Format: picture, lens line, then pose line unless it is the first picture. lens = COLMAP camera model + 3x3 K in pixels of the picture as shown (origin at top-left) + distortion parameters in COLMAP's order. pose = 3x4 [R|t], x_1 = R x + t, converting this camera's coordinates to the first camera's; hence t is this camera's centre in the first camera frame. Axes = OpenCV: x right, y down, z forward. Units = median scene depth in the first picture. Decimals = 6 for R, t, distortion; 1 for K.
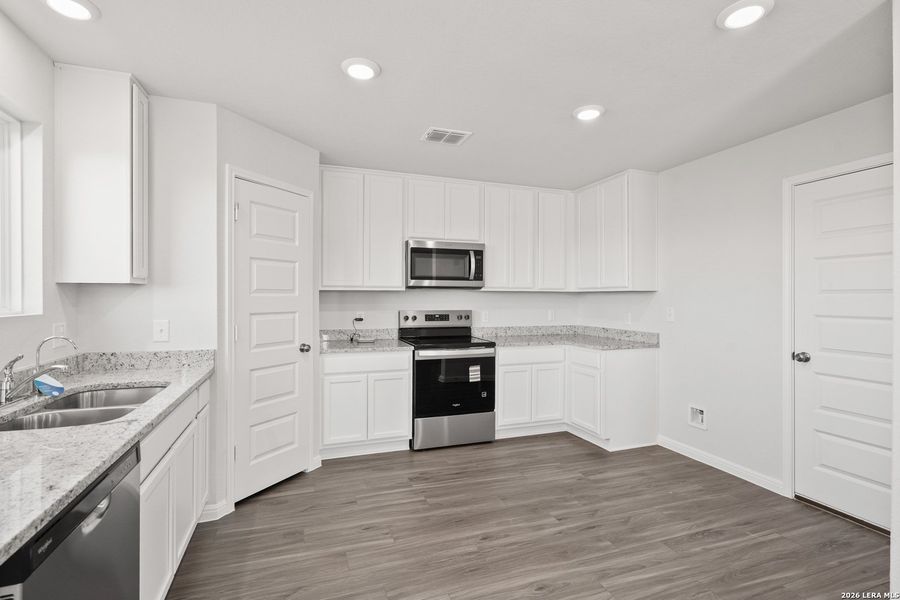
lens RADIAL K [[415.0, 0, 445.3], [0, 415.0, 295.4], [0, 0, 1]] dist [-0.001735, 0.000024]
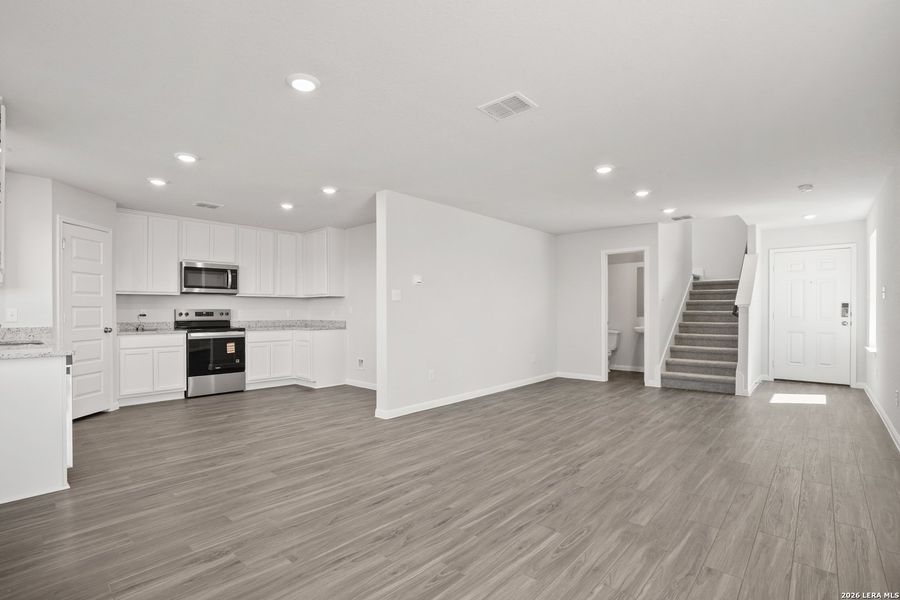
lens RADIAL K [[421.3, 0, 448.1], [0, 421.3, 311.4], [0, 0, 1]] dist [-0.060593, 0.018635]
pose [[0.880052, -0.004292, 0.474858, 0.049435], [0.000511, 0.999967, 0.008092, 0.036331], [-0.474877, -0.006879, 0.880025, -0.773368]]
